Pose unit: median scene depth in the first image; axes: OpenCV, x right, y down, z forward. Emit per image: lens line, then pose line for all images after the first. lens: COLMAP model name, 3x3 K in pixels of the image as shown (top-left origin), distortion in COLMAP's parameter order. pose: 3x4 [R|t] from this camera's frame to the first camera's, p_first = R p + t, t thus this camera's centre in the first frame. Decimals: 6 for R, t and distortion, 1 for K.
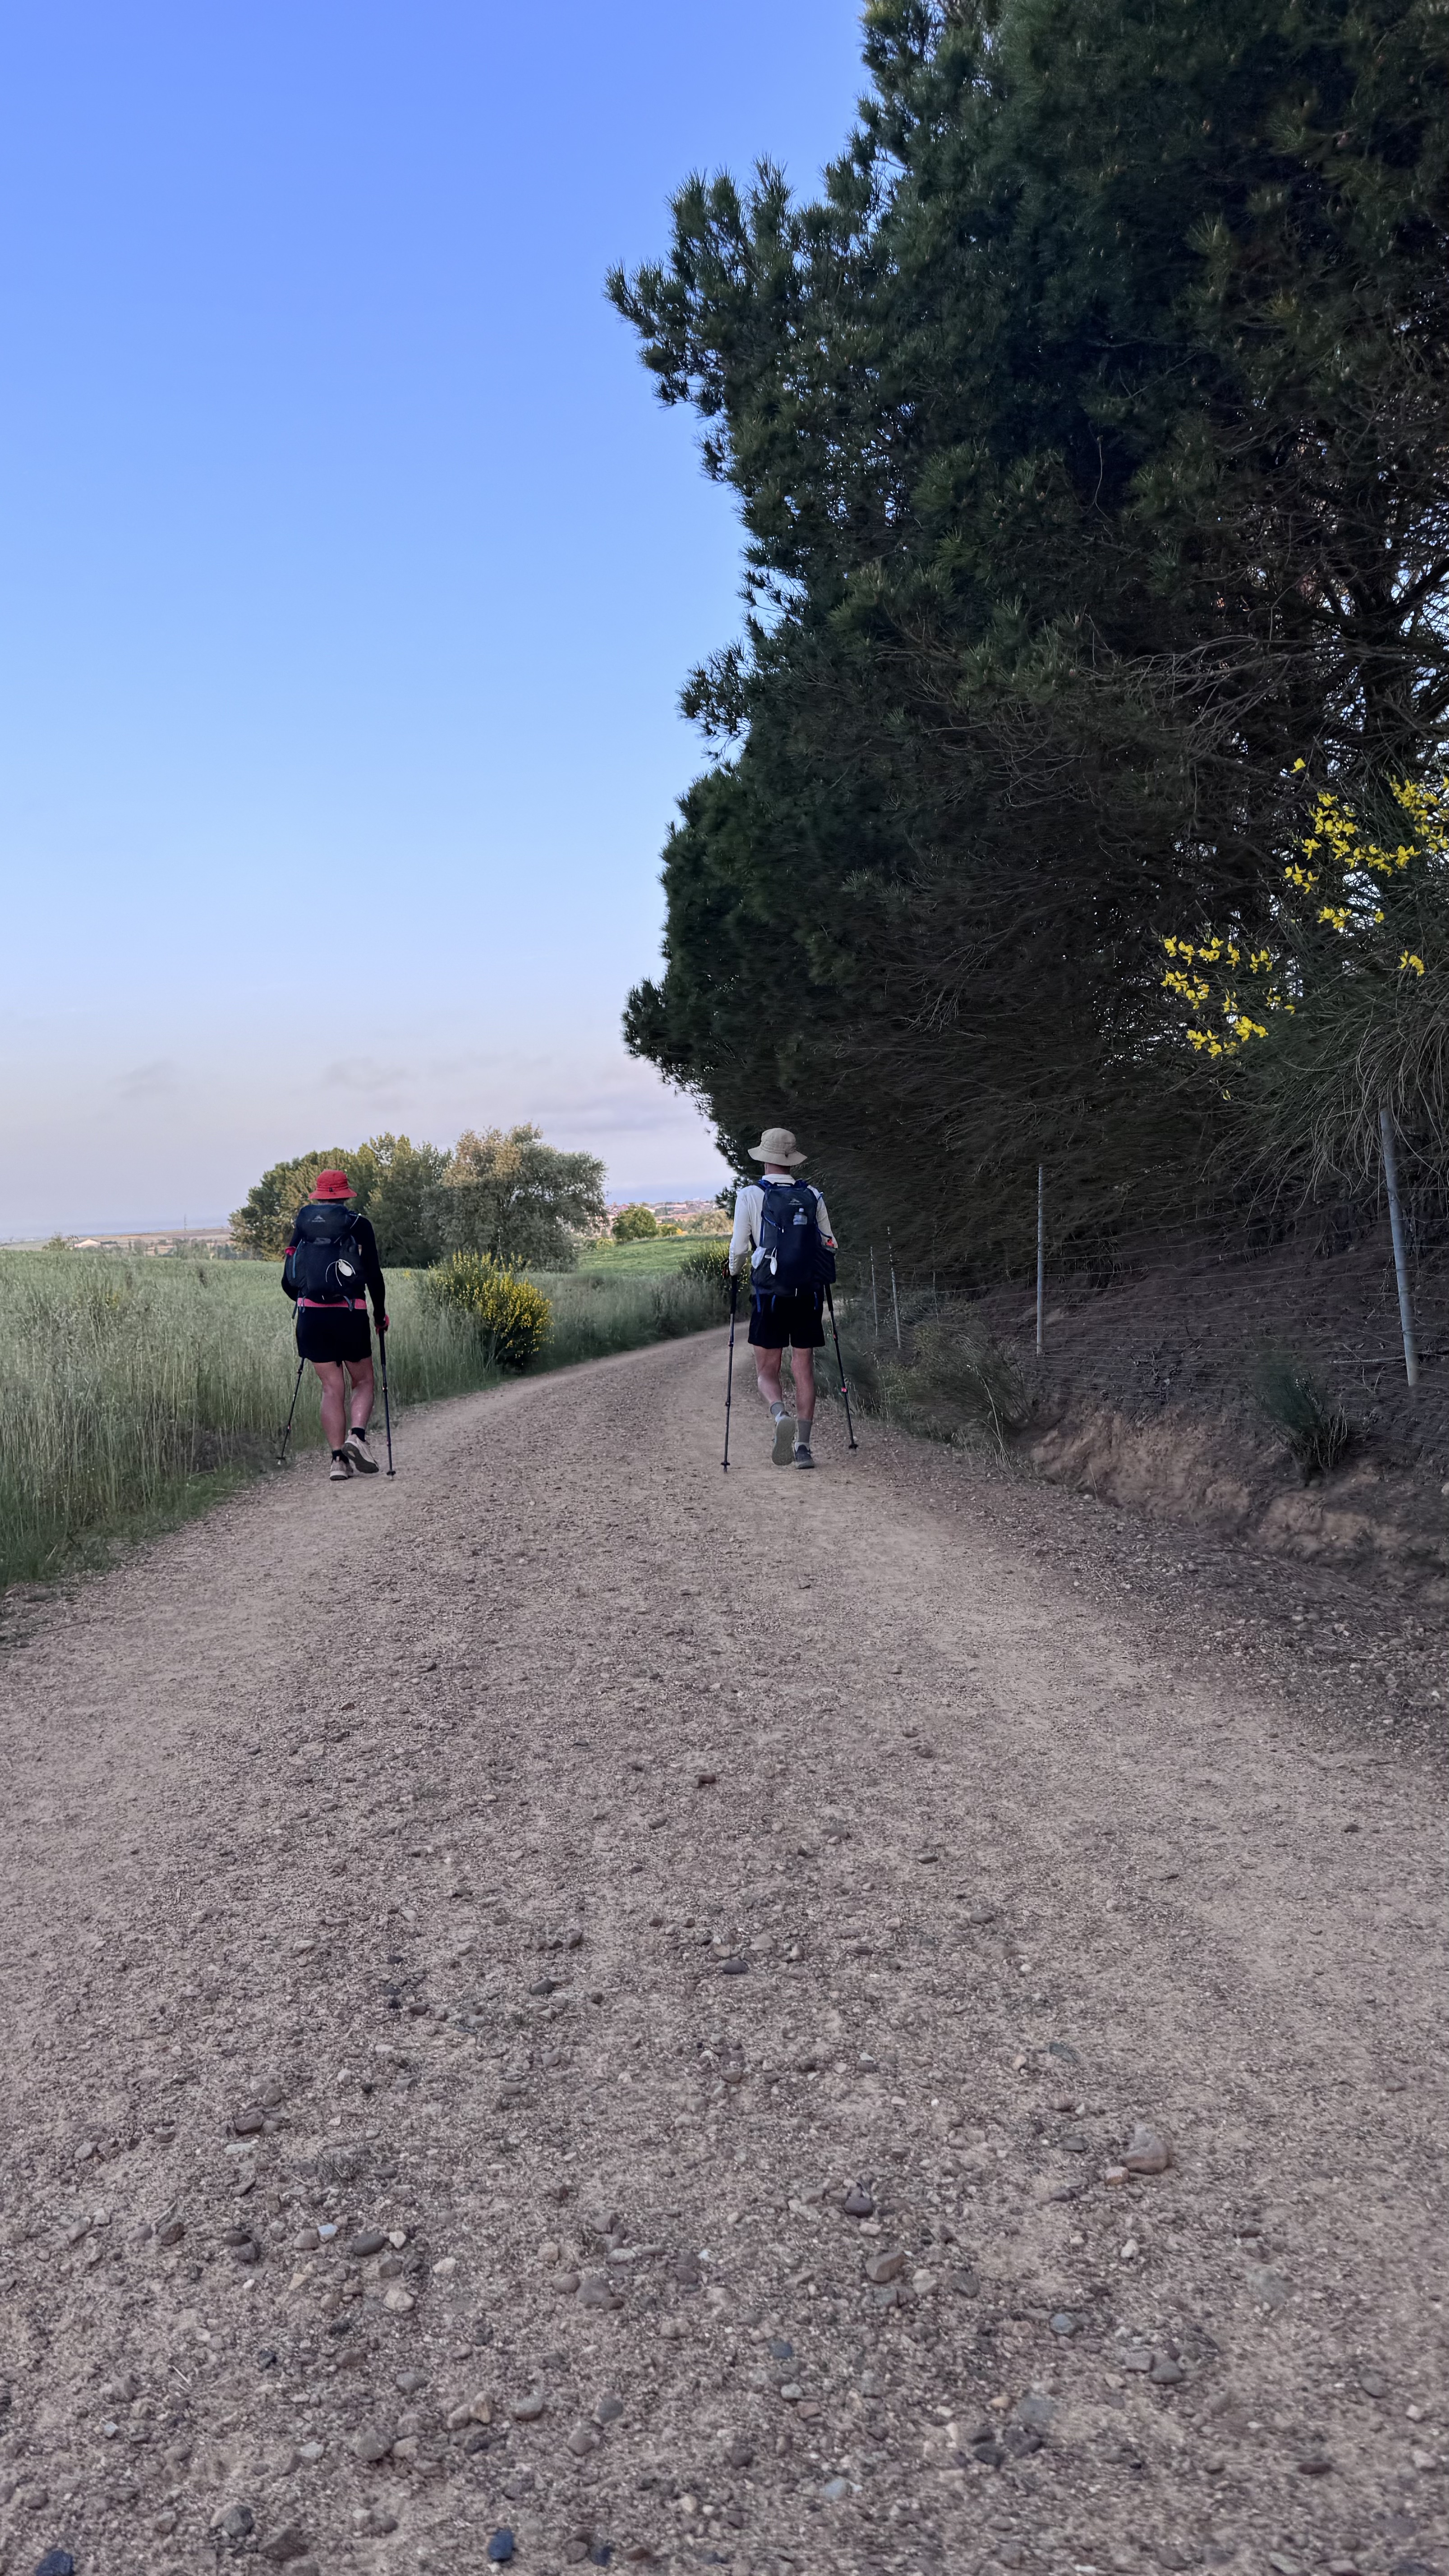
lens RADIAL K [[1834.6, 0, 739.6], [0, 1834.6, 1261.1], [0, 0, 1]] dist [0.082188, -0.135879]
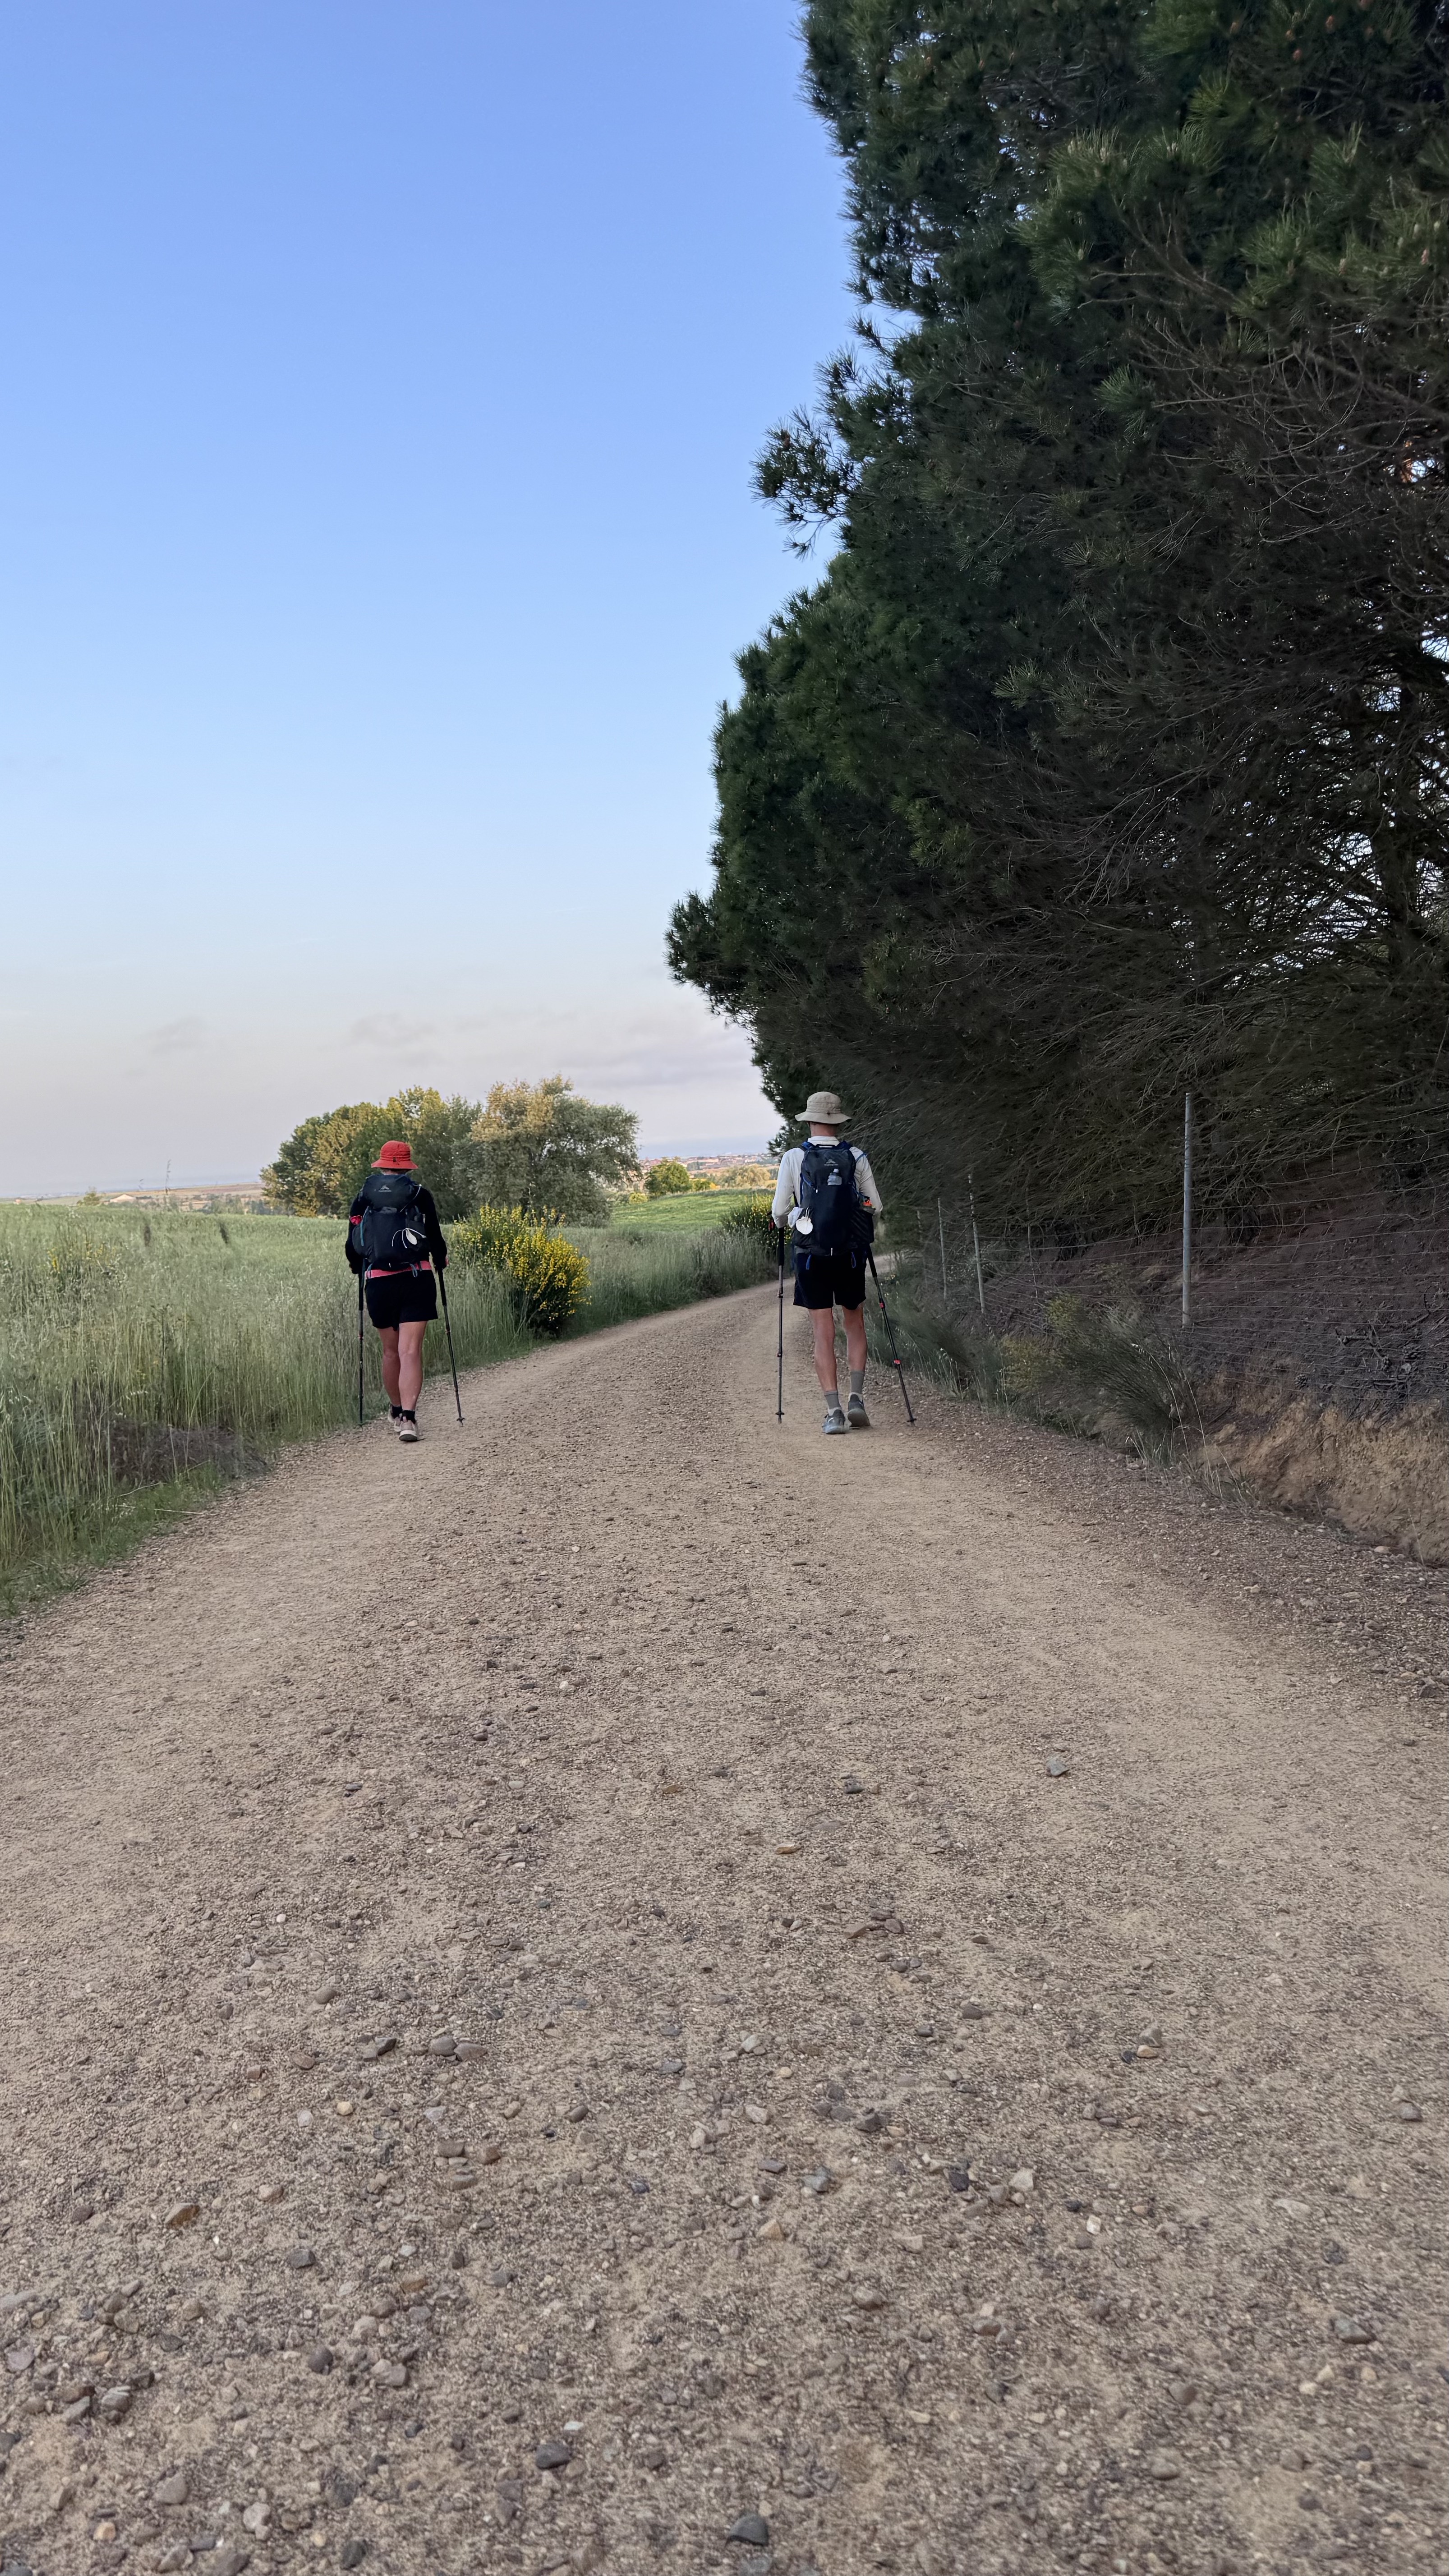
lens RADIAL K [[1819.1, 0, 801.1], [0, 1819.1, 1345.3], [0, 0, 1]] dist [0.011313, -0.001032]
pose [[0.999862, -0.003784, 0.016182, -0.033341], [0.002625, 0.997469, 0.071060, 0.001858], [-0.016410, -0.071008, 0.997341, 0.273487]]
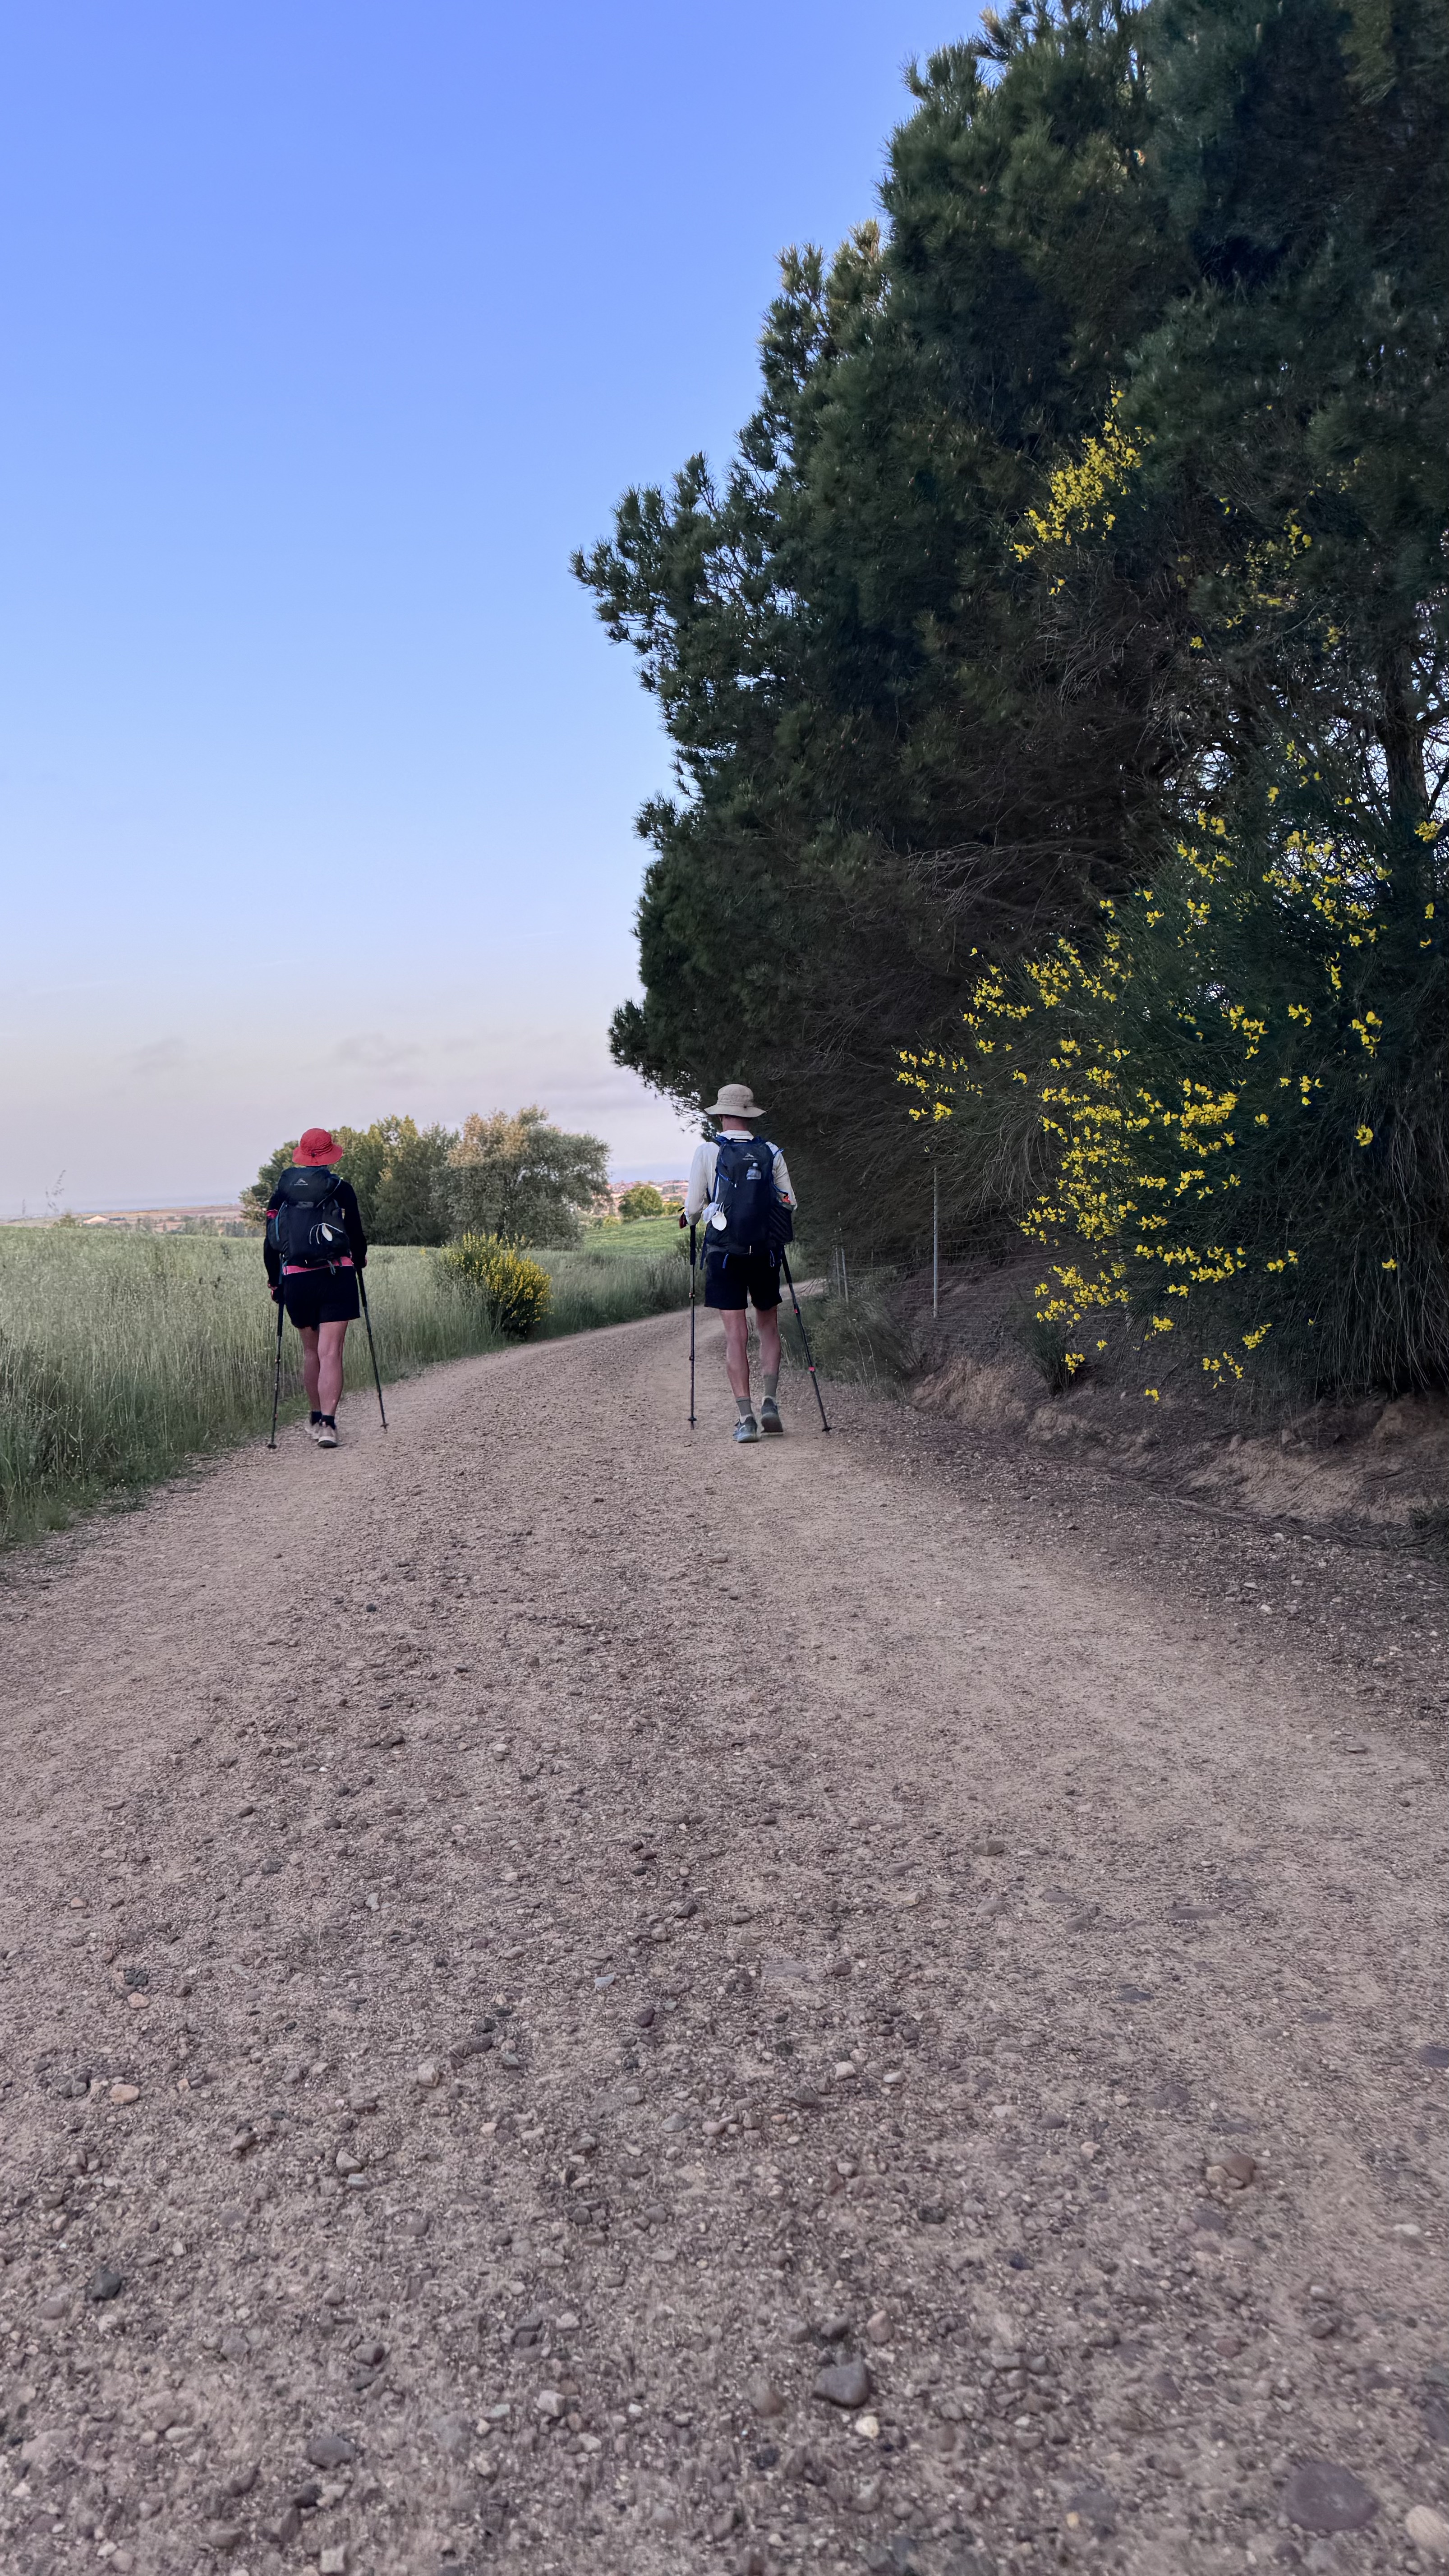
lens RADIAL K [[1819.1, 0, 801.1], [0, 1819.1, 1345.3], [0, 0, 1]] dist [0.011313, -0.001032]
pose [[0.999557, 0.000692, 0.029762, 0.056673], [-0.002419, 0.998311, 0.058039, -0.003960], [-0.029672, -0.058085, 0.997871, -0.391845]]
